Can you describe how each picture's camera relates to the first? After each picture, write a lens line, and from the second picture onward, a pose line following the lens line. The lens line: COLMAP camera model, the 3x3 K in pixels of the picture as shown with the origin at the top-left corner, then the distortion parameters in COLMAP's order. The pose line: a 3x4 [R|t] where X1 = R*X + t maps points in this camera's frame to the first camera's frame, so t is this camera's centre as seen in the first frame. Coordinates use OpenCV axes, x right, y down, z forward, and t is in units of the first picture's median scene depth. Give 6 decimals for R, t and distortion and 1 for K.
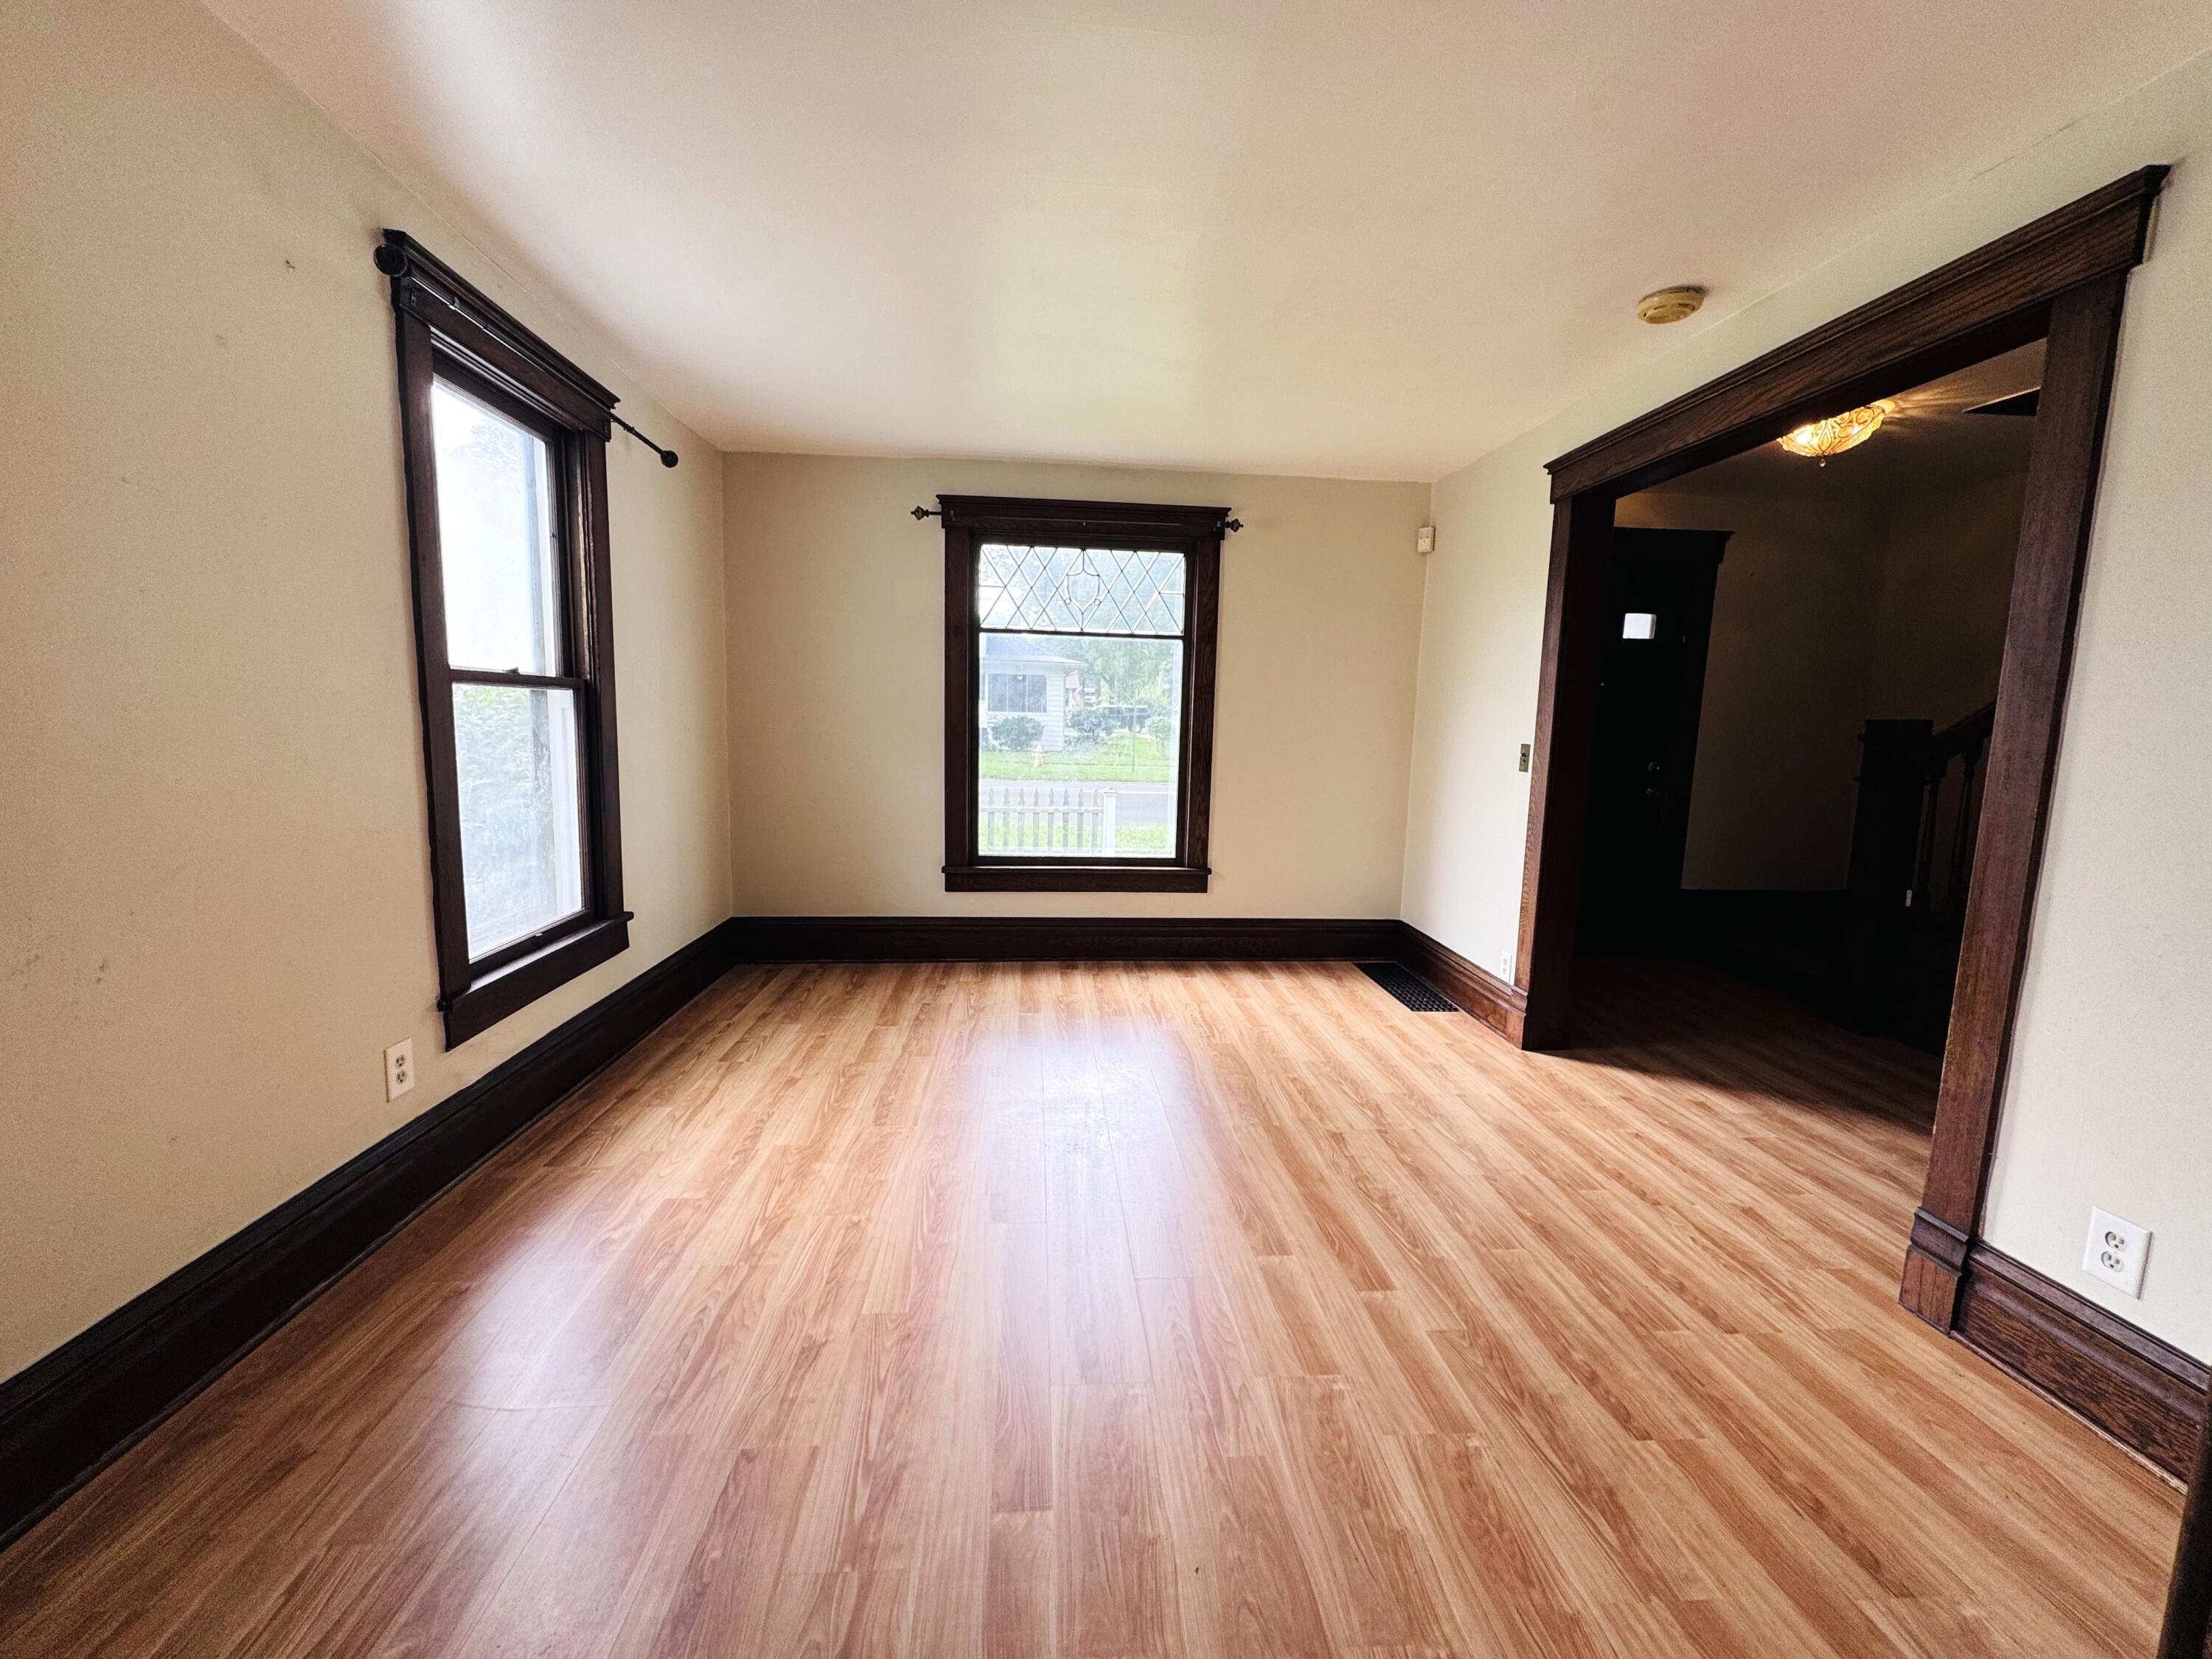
lens RADIAL K [[880.8, 0, 1110.3], [0, 880.8, 831.1], [0, 0, 1]] dist [-0.002939, 0.000024]
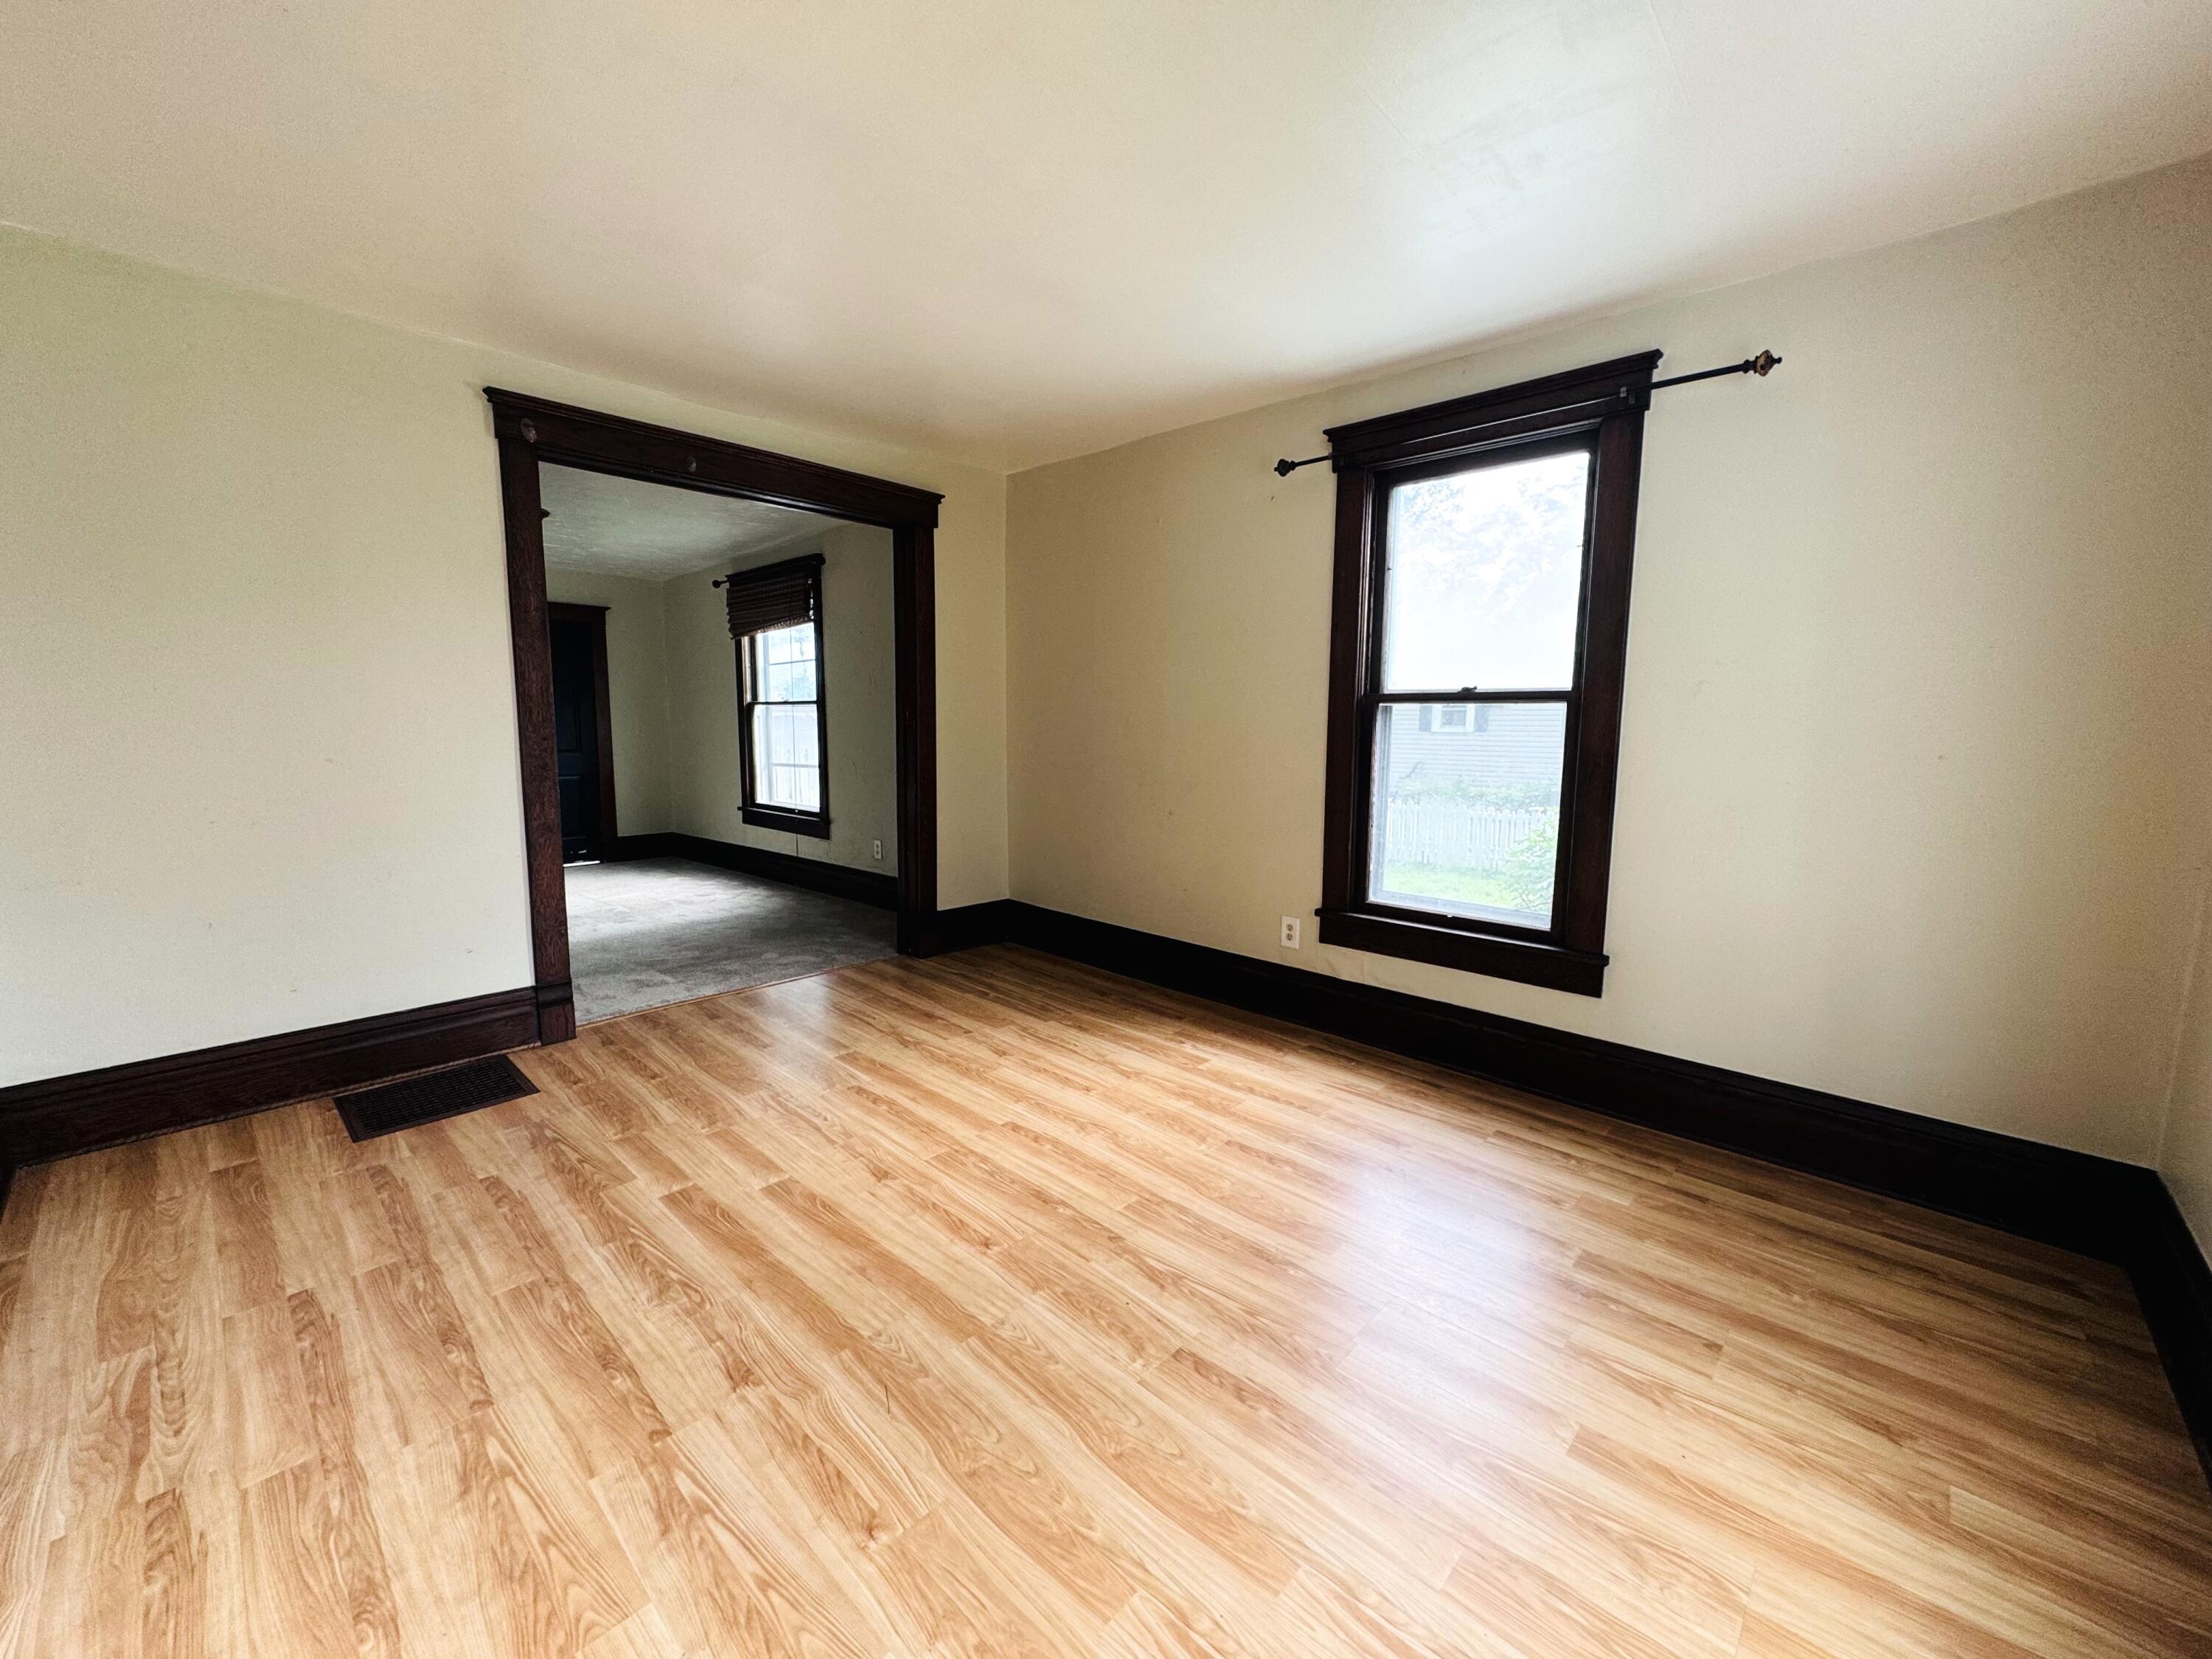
lens RADIAL K [[880.8, 0, 1097.3], [0, 880.8, 815.7], [0, 0, 1]] dist [-0.002939, 0.000024]
pose [[-0.751351, 0.034313, -0.659010, 0.498370], [-0.115684, 0.976334, 0.182729, -0.183579], [0.649683, 0.213531, -0.729600, 1.648582]]
